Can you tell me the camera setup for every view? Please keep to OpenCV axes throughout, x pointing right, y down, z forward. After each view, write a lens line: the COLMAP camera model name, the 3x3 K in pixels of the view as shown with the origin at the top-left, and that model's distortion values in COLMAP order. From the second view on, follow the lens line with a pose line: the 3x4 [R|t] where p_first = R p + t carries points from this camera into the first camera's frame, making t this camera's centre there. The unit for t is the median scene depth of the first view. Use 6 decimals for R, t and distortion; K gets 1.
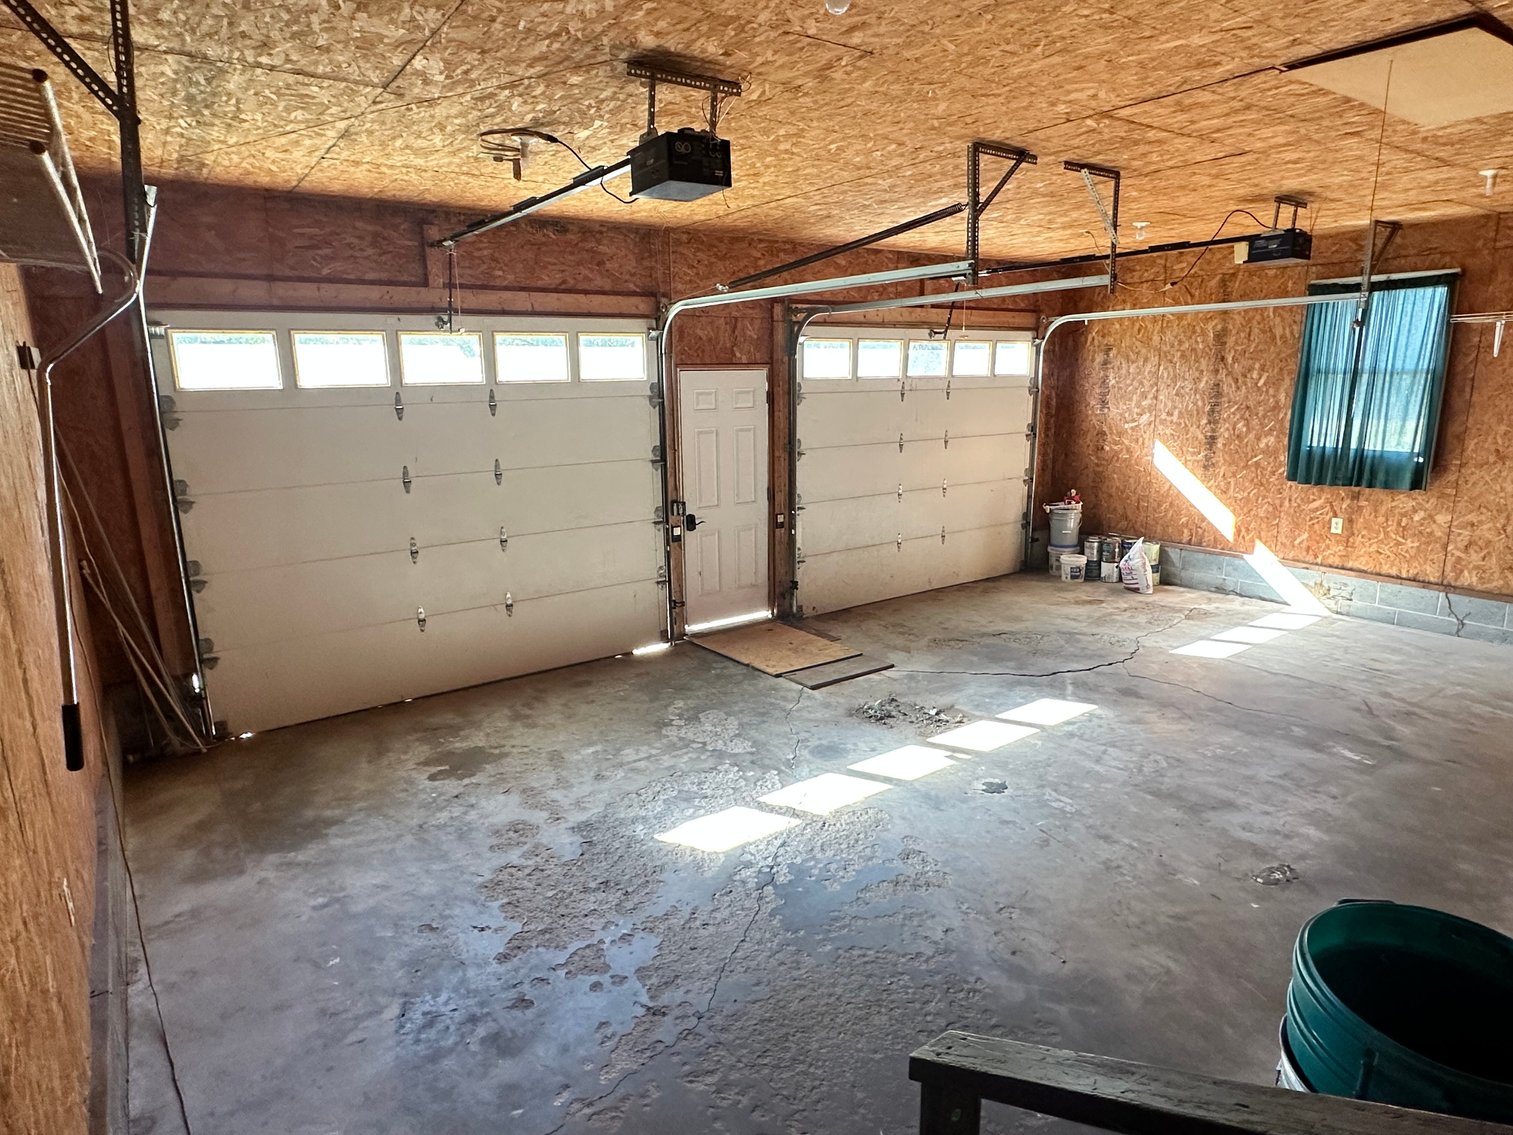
lens RADIAL K [[881.8, 0, 751.8], [0, 881.8, 565.3], [0, 0, 1]] dist [0.001306, -0.002142]
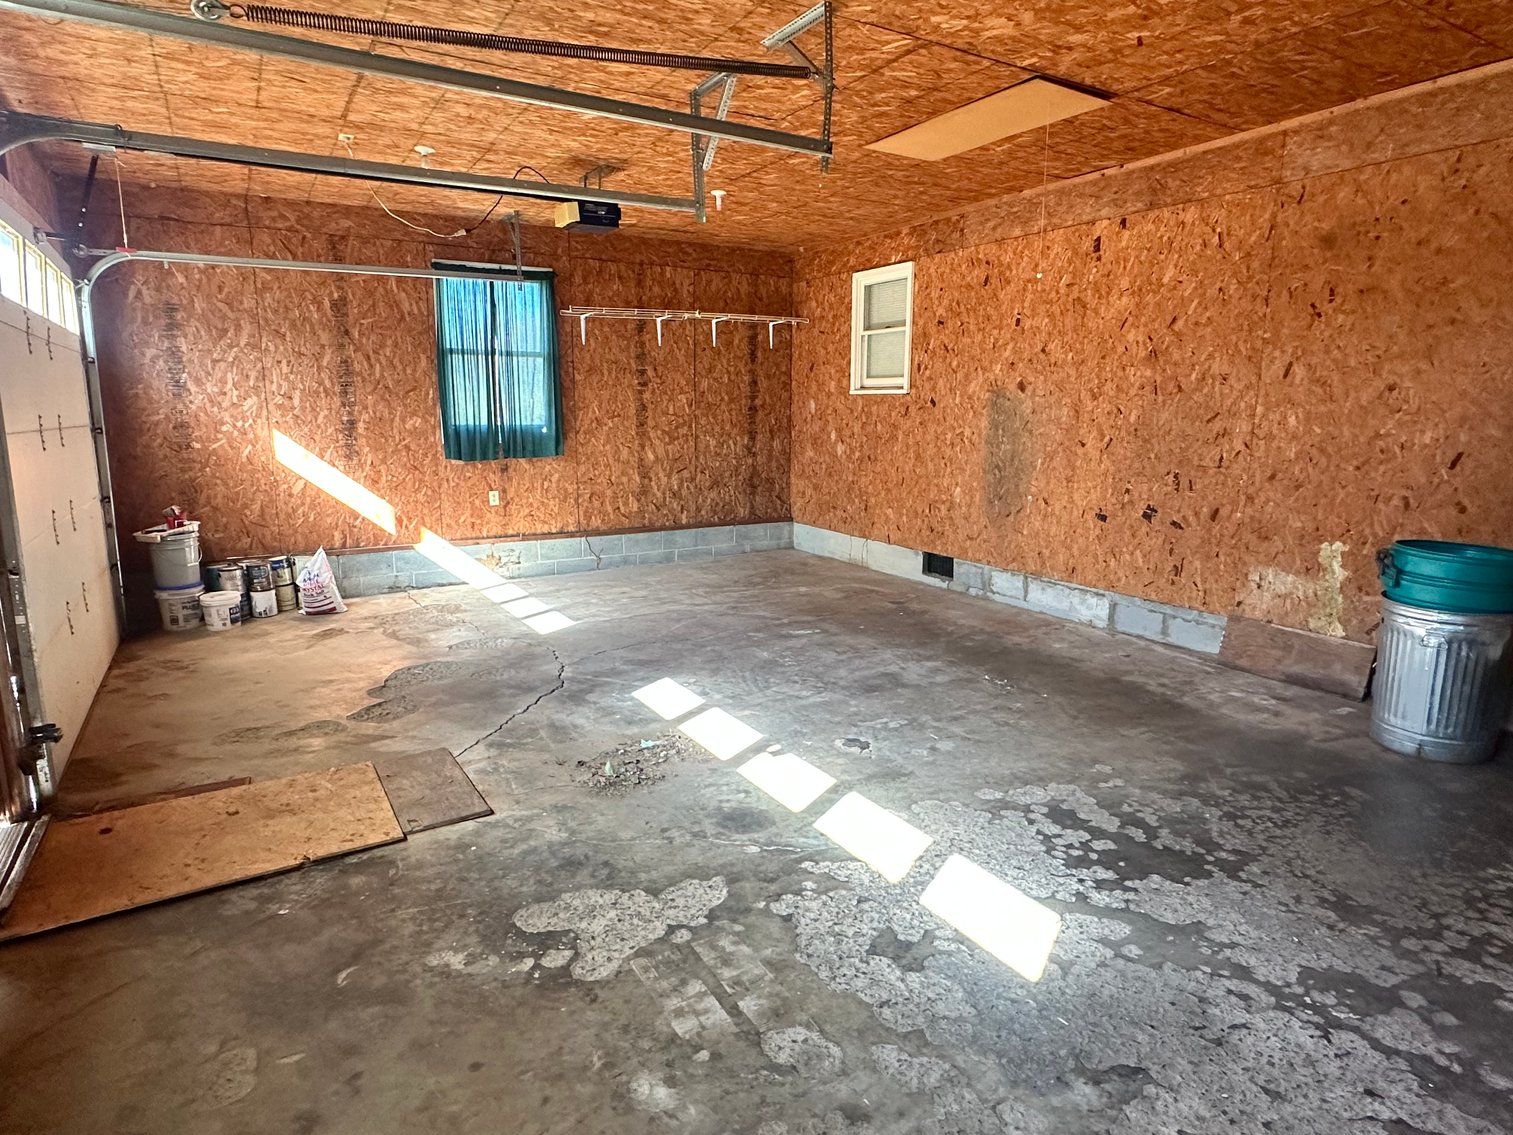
lens RADIAL K [[881.8, 0, 753.7], [0, 881.8, 571.0], [0, 0, 1]] dist [0.001306, -0.002142]
pose [[0.066539, -0.165005, 0.984046, -0.407915], [0.214802, 0.965476, 0.147366, -0.053771], [-0.974388, 0.201570, 0.099685, 0.658572]]
